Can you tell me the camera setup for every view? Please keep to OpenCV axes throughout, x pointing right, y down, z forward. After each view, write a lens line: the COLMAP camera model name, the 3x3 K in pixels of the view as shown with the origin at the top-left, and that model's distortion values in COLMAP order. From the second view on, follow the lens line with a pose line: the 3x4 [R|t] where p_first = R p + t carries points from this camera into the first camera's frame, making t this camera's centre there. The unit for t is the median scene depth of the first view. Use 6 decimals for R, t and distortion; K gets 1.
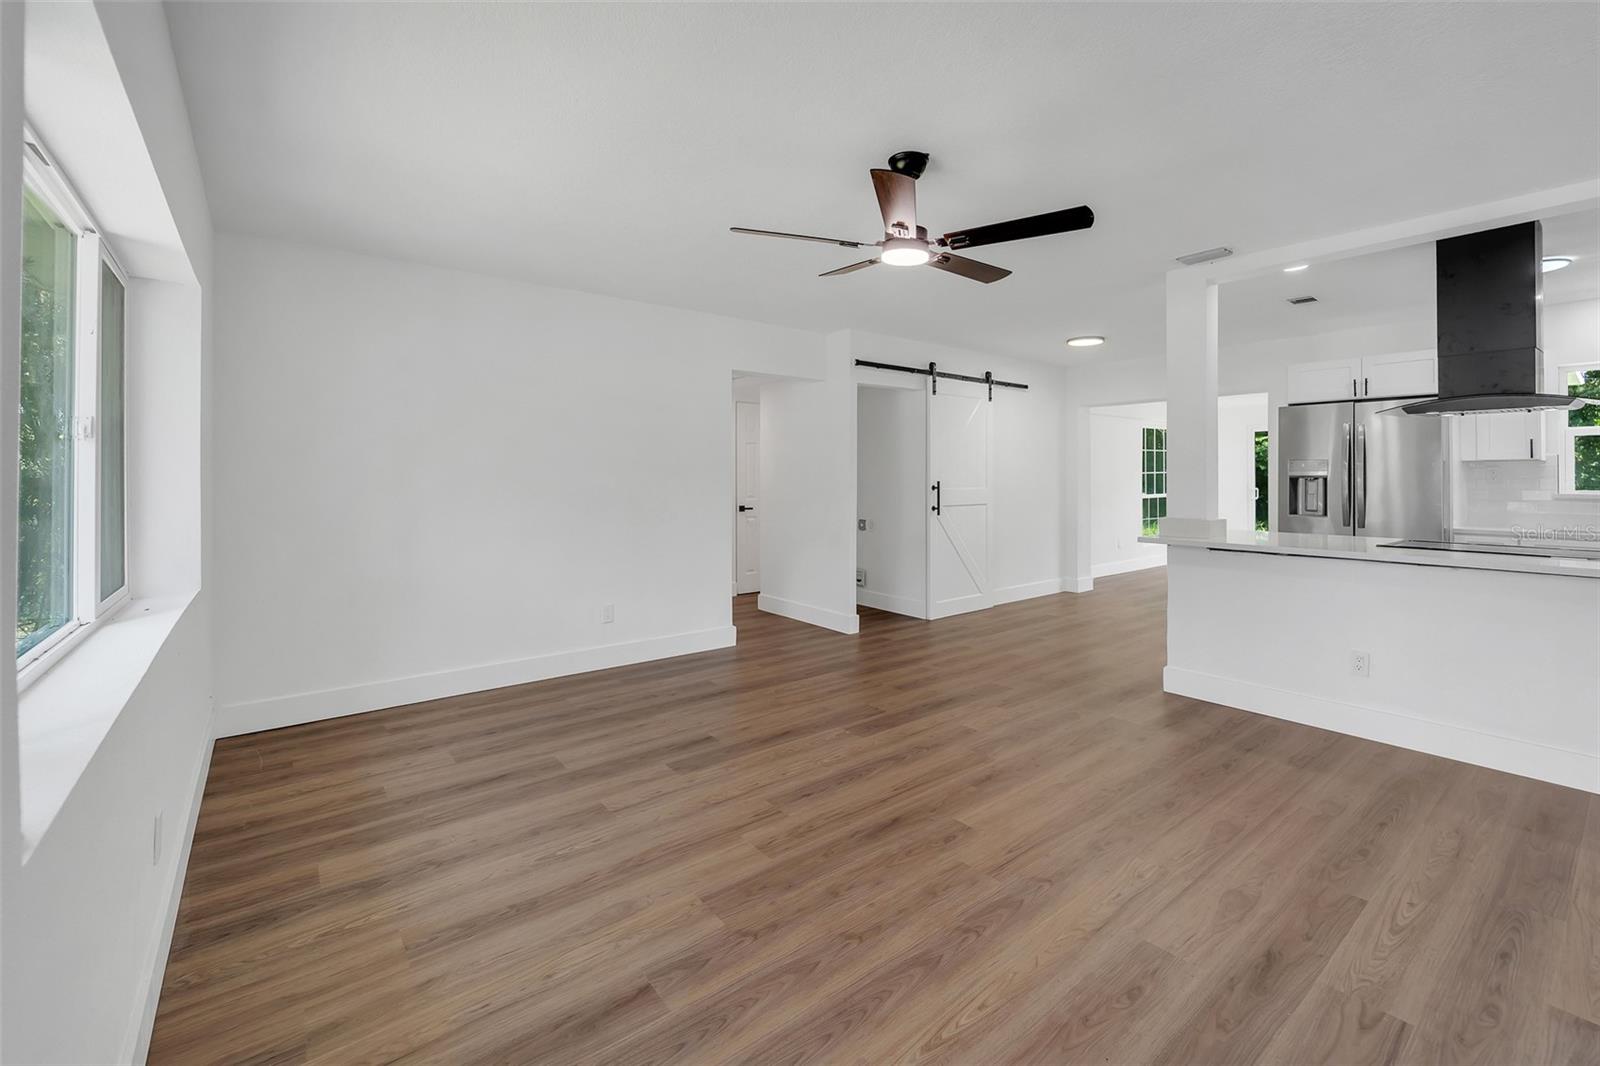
lens RADIAL K [[674.2, 0, 803.3], [0, 674.2, 468.5], [0, 0, 1]] dist [-0.036800, -0.000138]
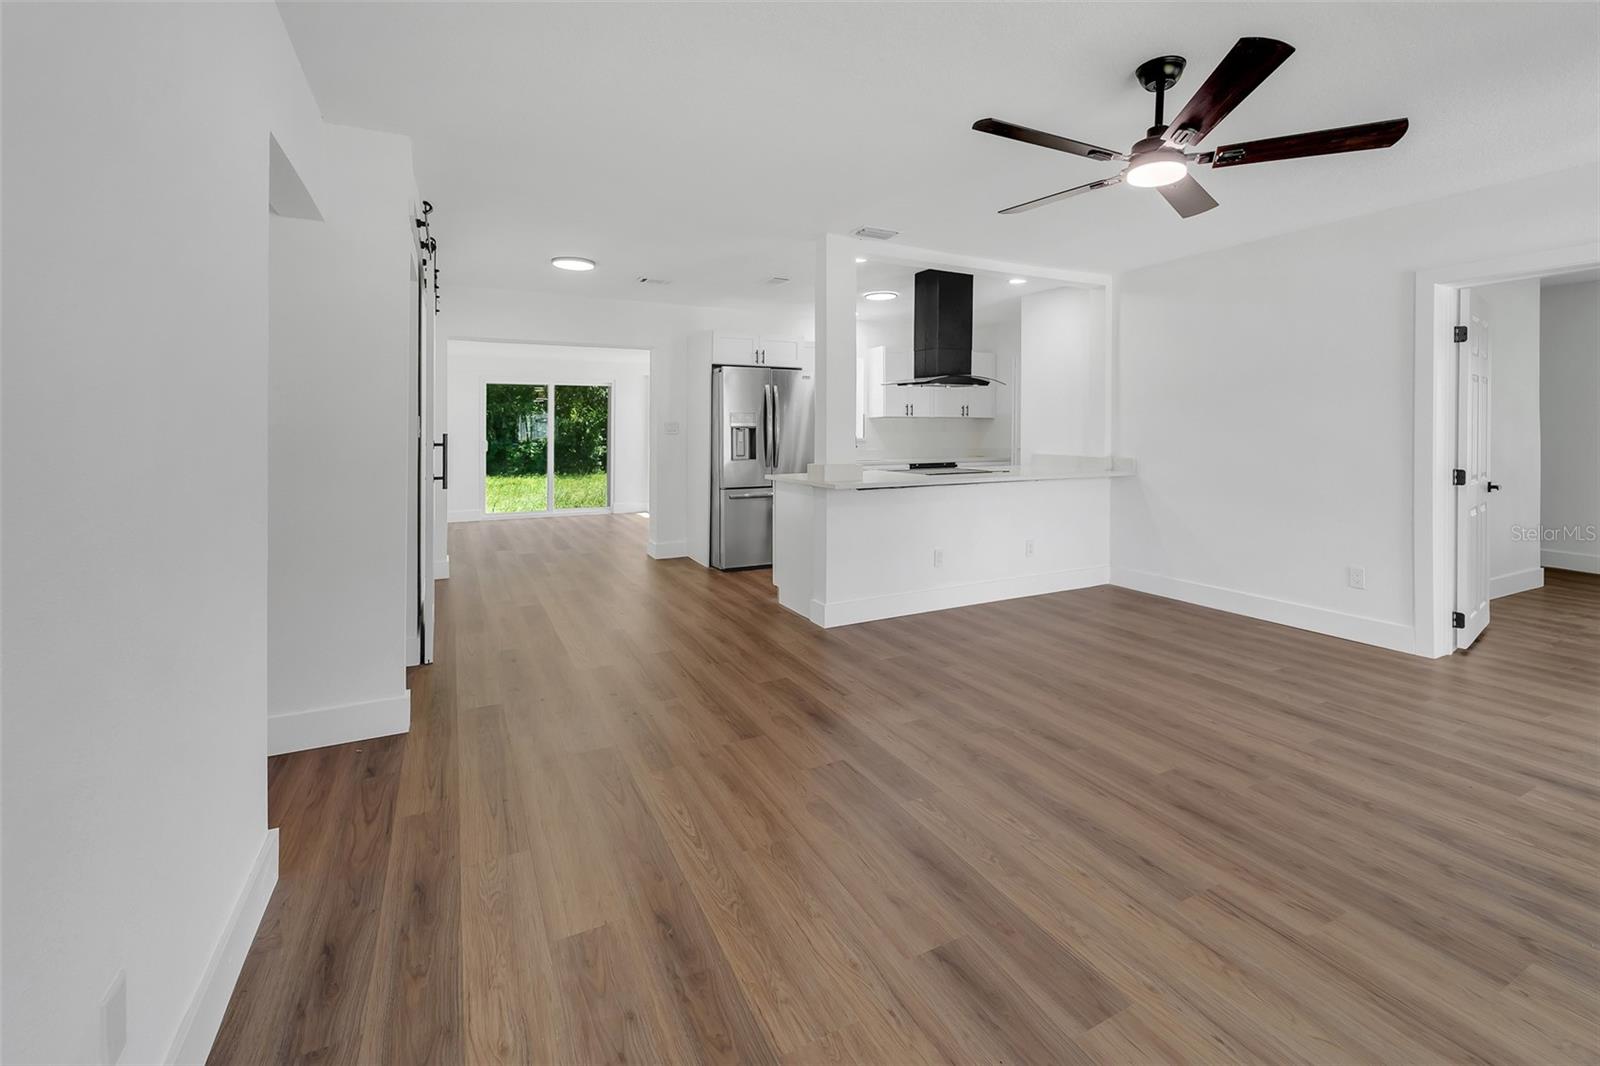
lens RADIAL K [[691.8, 0, 801.1], [0, 691.8, 456.2], [0, 0, 1]] dist [-0.017112, -0.000049]
pose [[0.200397, -0.030786, 0.979231, -0.748133], [-0.000901, 0.999500, 0.031607, 0.040552], [-0.979714, -0.007216, 0.200269, 1.199621]]
